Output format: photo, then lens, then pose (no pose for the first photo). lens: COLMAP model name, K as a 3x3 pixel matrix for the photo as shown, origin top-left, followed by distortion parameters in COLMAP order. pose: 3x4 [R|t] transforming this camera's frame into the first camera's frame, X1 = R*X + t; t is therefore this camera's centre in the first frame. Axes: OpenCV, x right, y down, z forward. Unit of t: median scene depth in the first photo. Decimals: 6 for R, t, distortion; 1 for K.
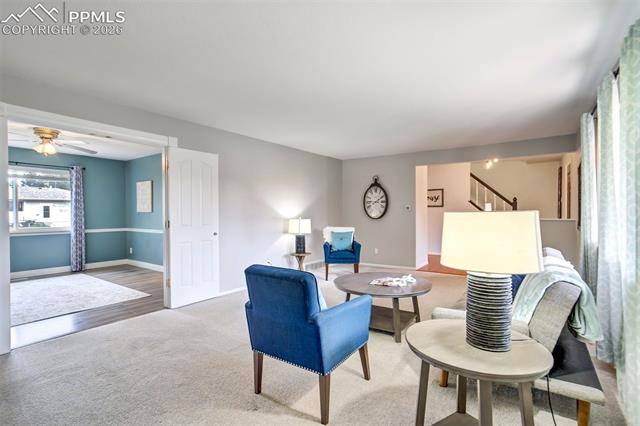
lens RADIAL K [[302.7, 0, 316.0], [0, 302.7, 209.8], [0, 0, 1]] dist [-0.001590, -0.000127]
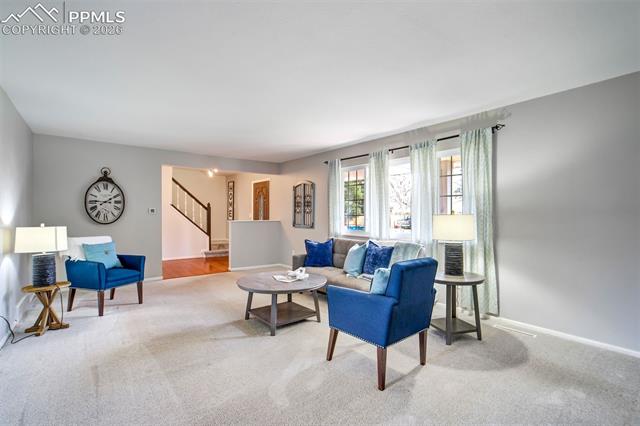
lens RADIAL K [[302.7, 0, 316.0], [0, 302.7, 209.8], [0, 0, 1]] dist [-0.001590, -0.000127]
pose [[0.304286, 0.019157, 0.952388, -0.371000], [-0.007820, 0.999814, -0.017612, 0.003158], [-0.952549, -0.002088, 0.304379, 0.262993]]
